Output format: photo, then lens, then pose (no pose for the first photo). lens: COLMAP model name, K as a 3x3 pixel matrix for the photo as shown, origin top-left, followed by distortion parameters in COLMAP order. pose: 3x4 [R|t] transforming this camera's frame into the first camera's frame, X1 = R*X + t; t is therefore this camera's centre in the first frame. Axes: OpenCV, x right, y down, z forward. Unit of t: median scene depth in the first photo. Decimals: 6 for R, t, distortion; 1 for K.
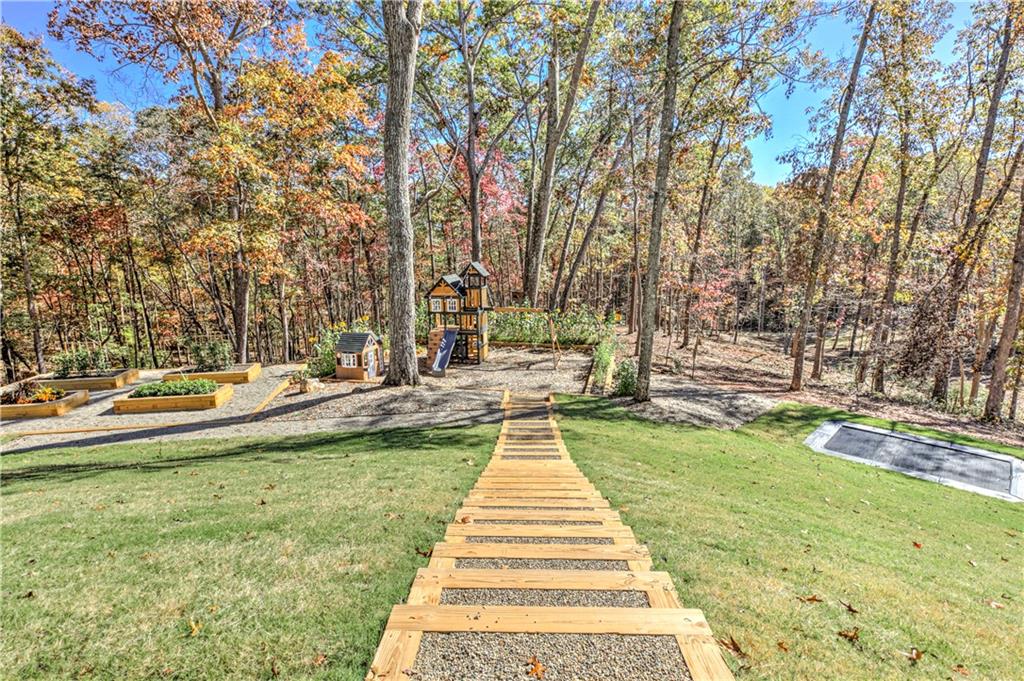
lens RADIAL K [[498.6, 0, 510.3], [0, 498.6, 343.4], [0, 0, 1]] dist [0.006417, 0.001392]
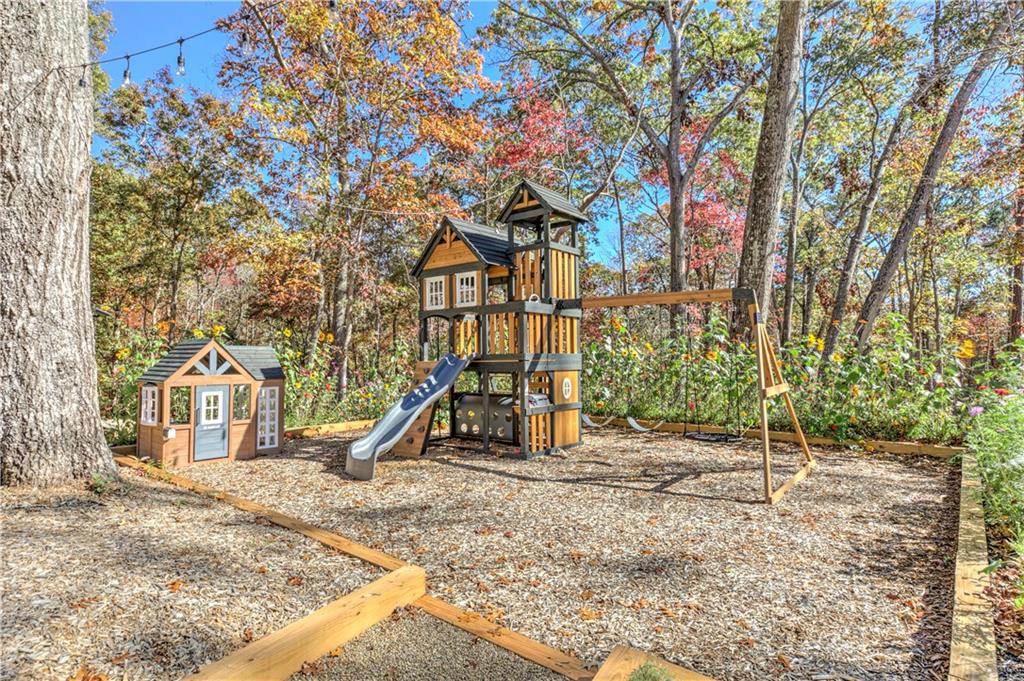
lens RADIAL K [[535.6, 0, 513.5], [0, 535.6, 337.5], [0, 0, 1]] dist [0.016603, -0.001909]
pose [[0.890874, -0.009585, -0.454150, 0.082245], [-0.092907, 0.974798, -0.202822, 0.032034], [0.444649, 0.222883, 0.867531, 0.567992]]
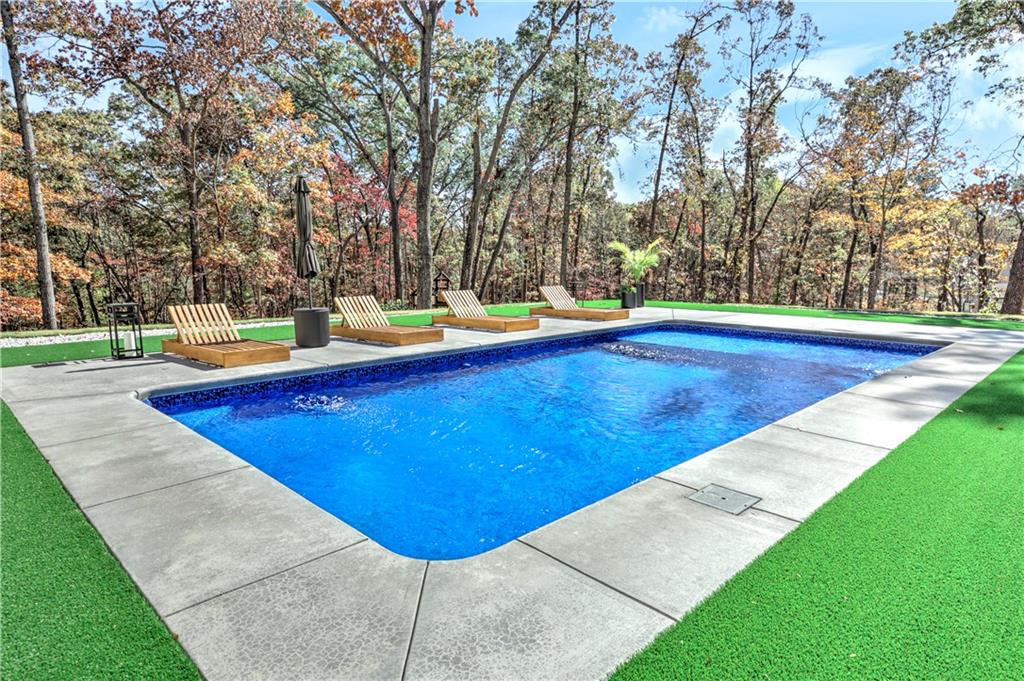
lens RADIAL K [[621.0, 0, 512.0], [0, 621.0, 340.7], [0, 0, 1]] dist [0.032347, -0.000673]
pose [[0.963960, -0.031677, 0.264153, -0.325429], [0.049467, 0.996913, -0.060971, 0.147228], [-0.261406, 0.071841, 0.962552, -0.732474]]
